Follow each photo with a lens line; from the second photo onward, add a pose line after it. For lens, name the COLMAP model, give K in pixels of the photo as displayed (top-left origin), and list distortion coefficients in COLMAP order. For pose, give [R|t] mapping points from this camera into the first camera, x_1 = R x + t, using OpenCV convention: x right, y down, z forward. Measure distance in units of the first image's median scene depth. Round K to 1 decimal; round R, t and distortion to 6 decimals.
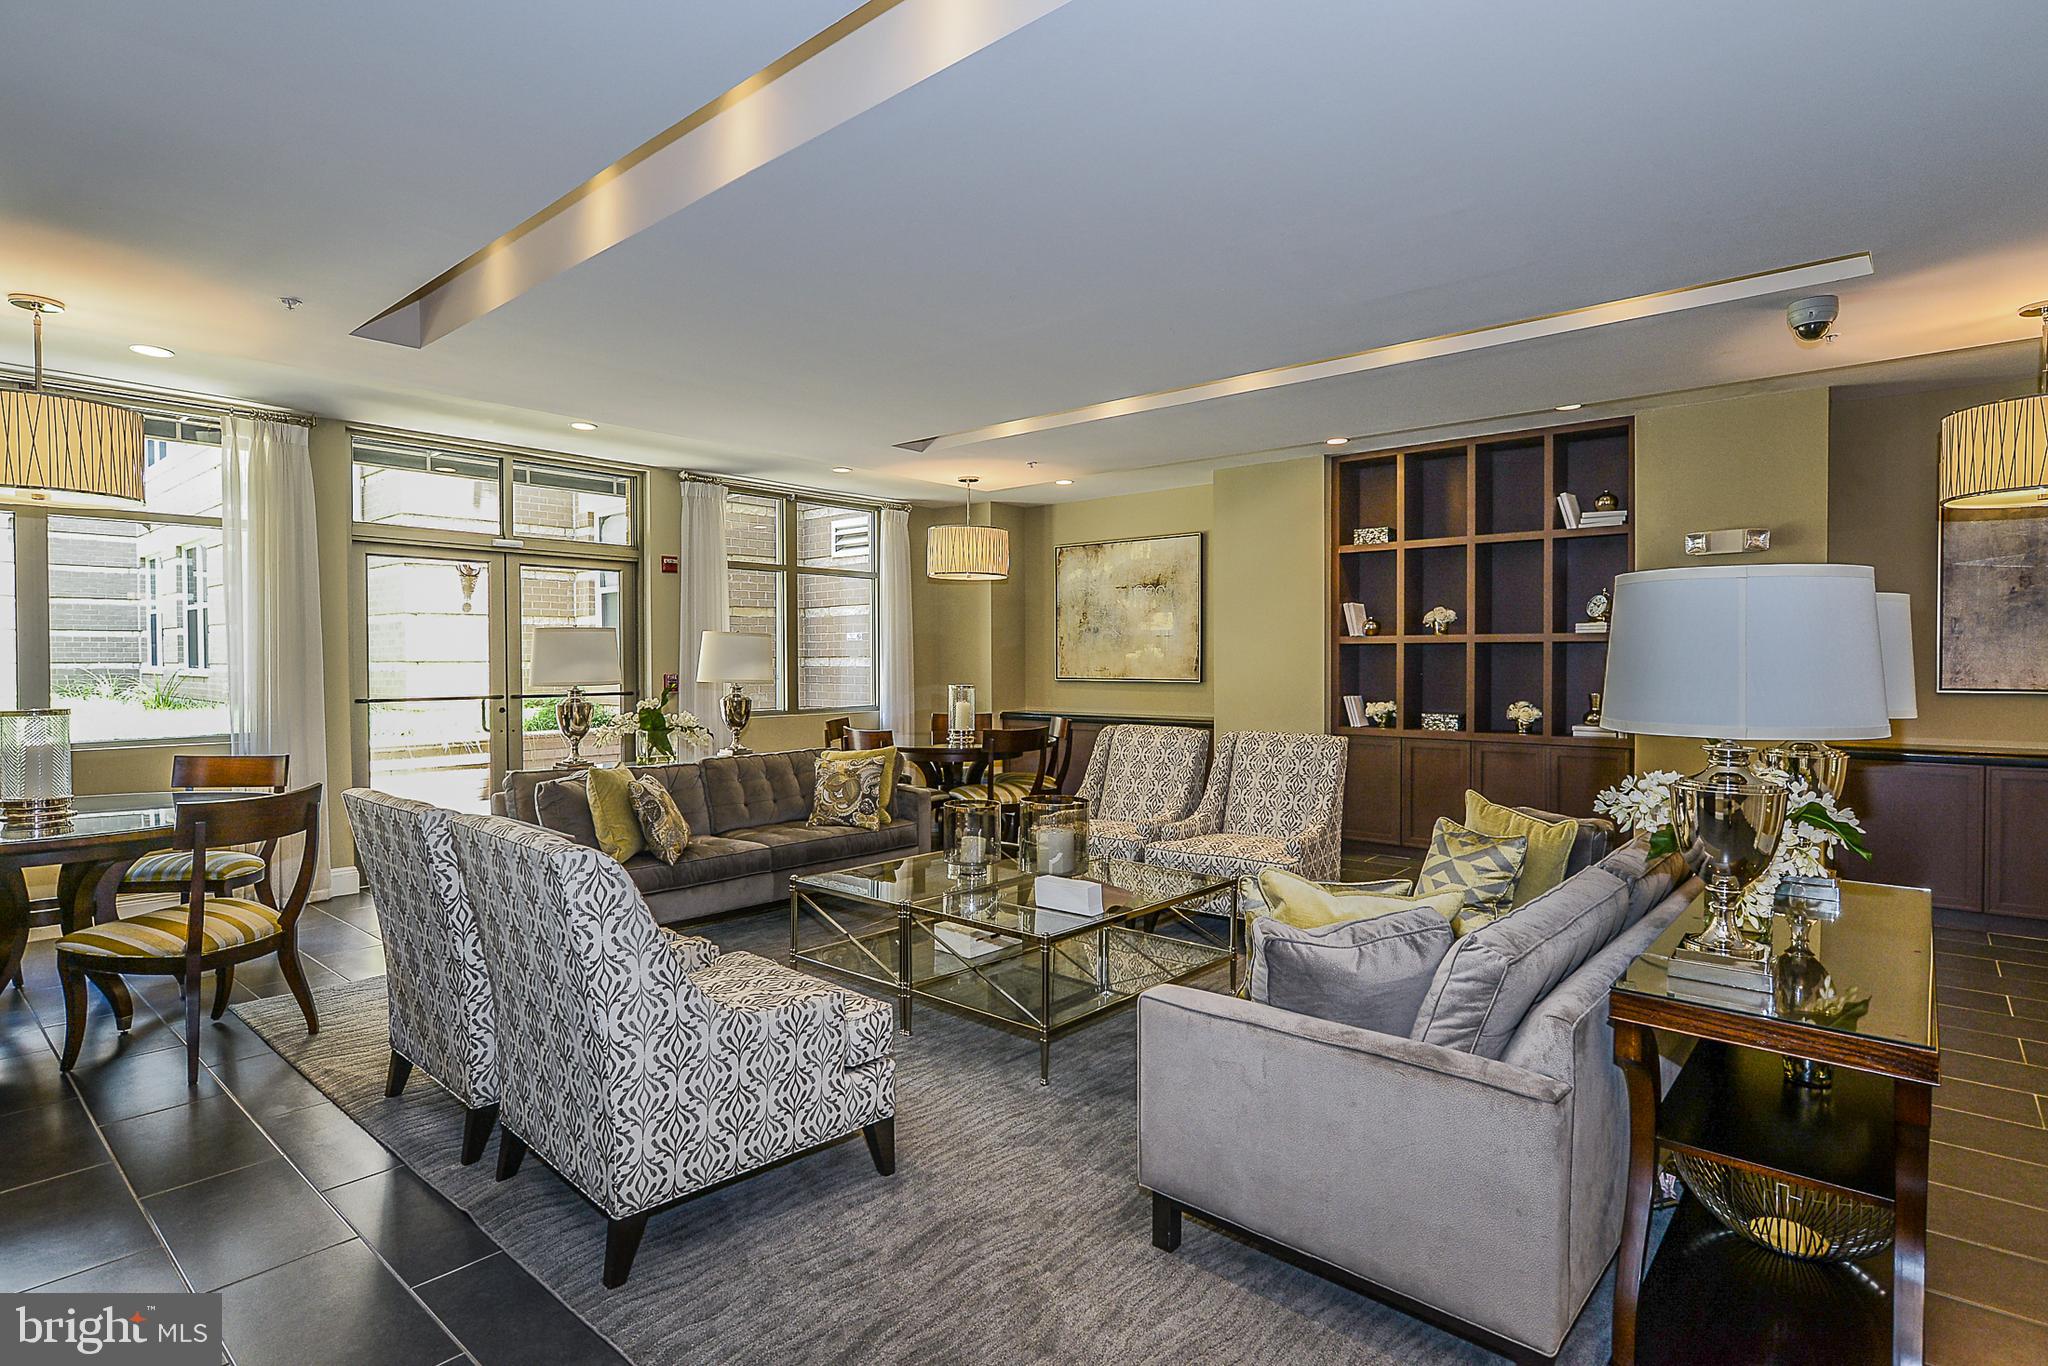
lens RADIAL K [[1045.9, 0, 1022.1], [0, 1045.9, 688.0], [0, 0, 1]] dist [0.003891, 0.000363]
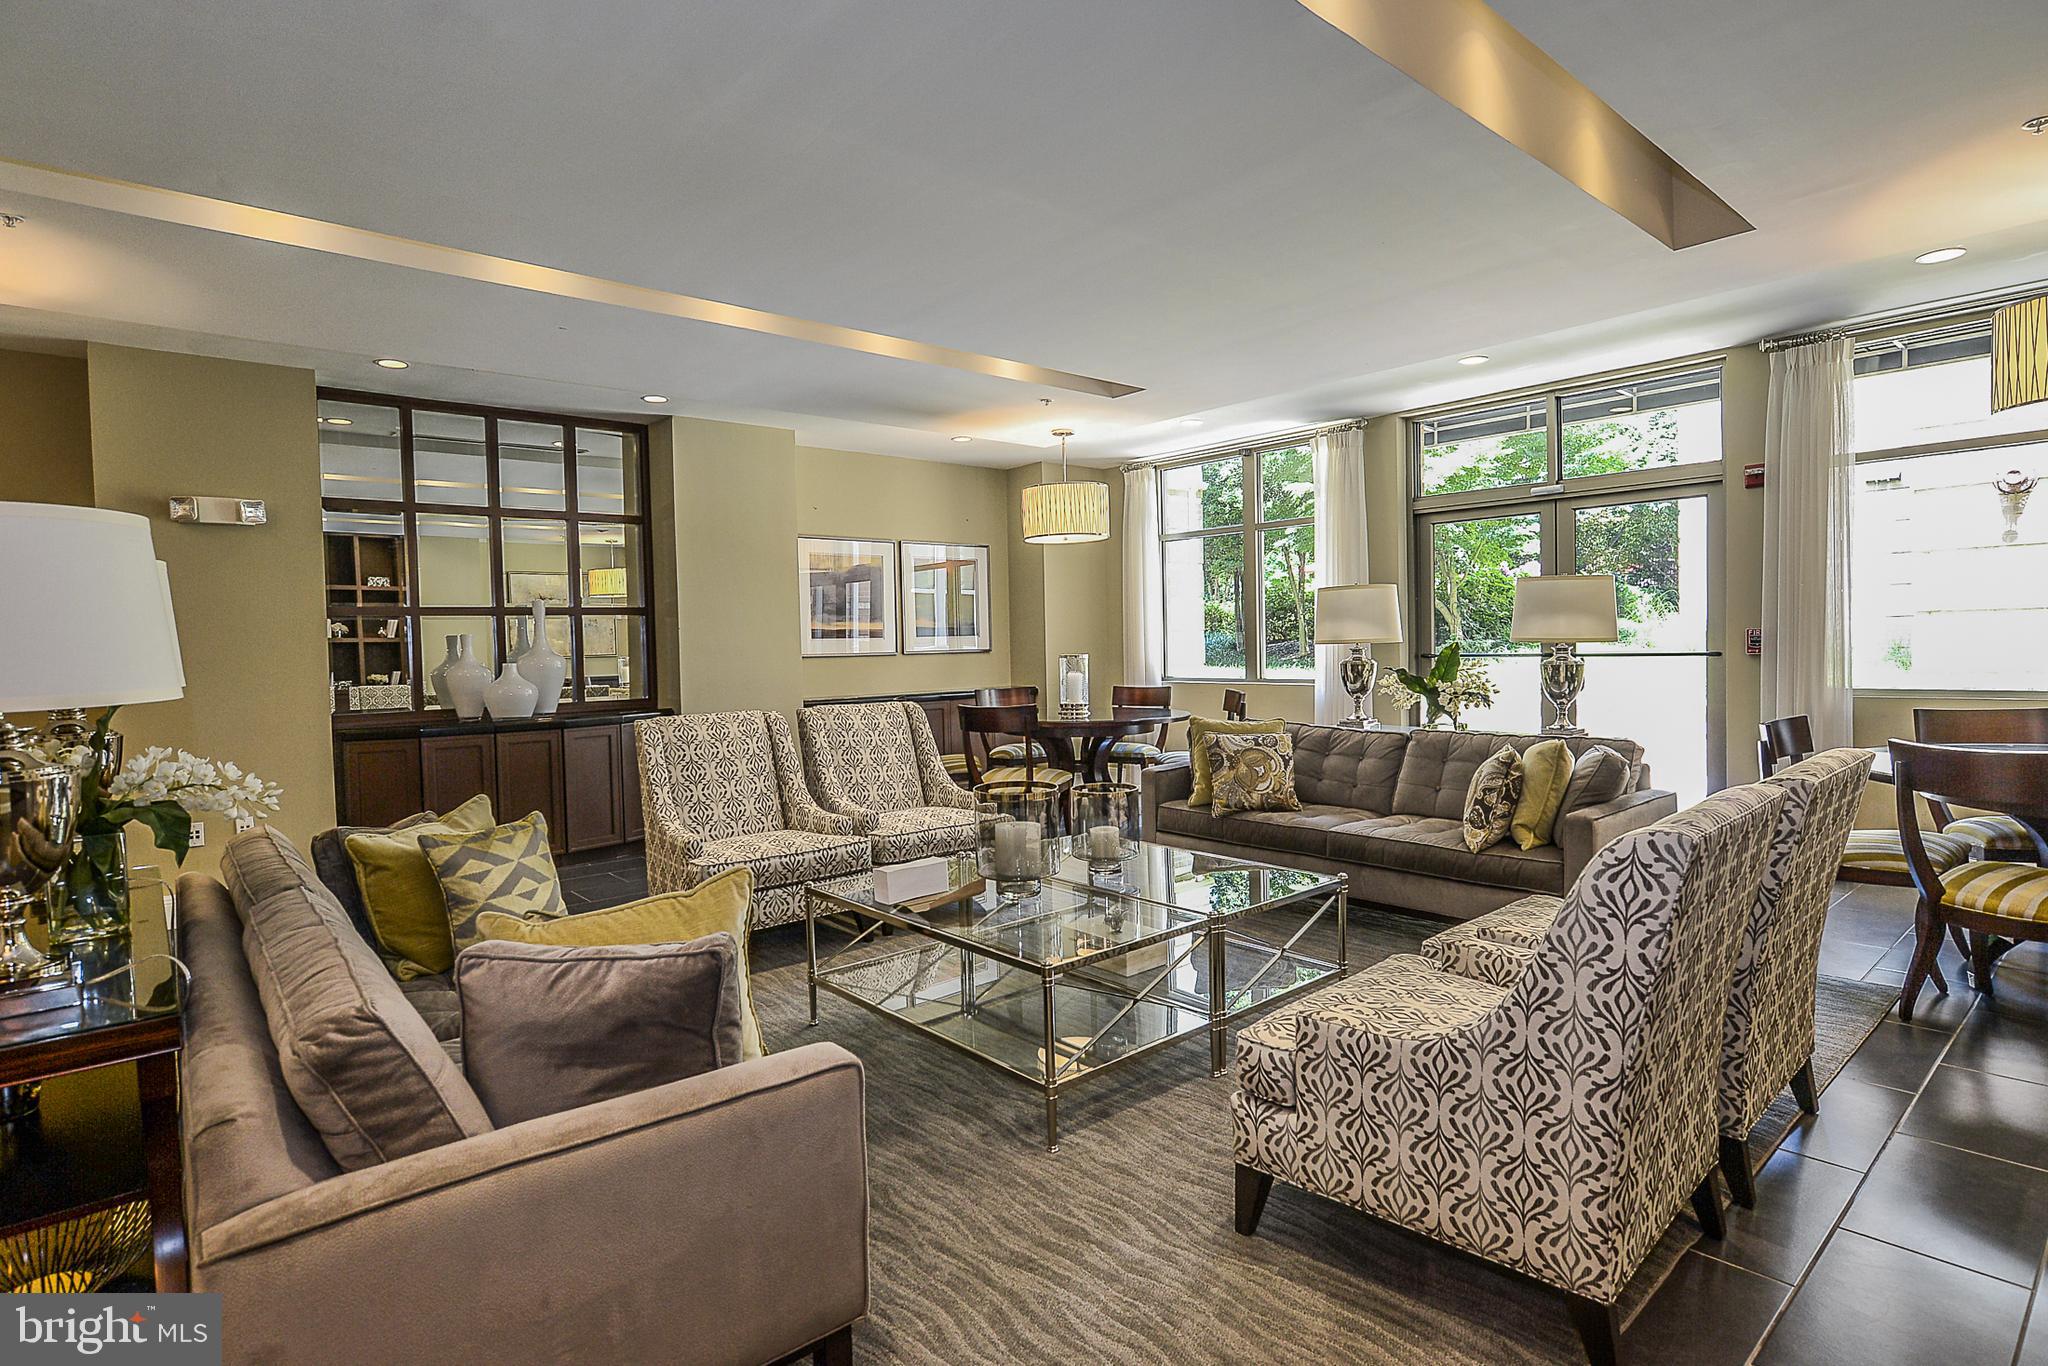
lens RADIAL K [[1045.9, 0, 1023.7], [0, 1045.9, 671.9], [0, 0, 1]] dist [0.003891, 0.000363]
pose [[-0.124722, 0.043758, -0.991226, 0.442121], [0.000067, 0.999027, 0.044094, -0.020480], [0.992192, 0.005433, -0.124603, 0.601592]]
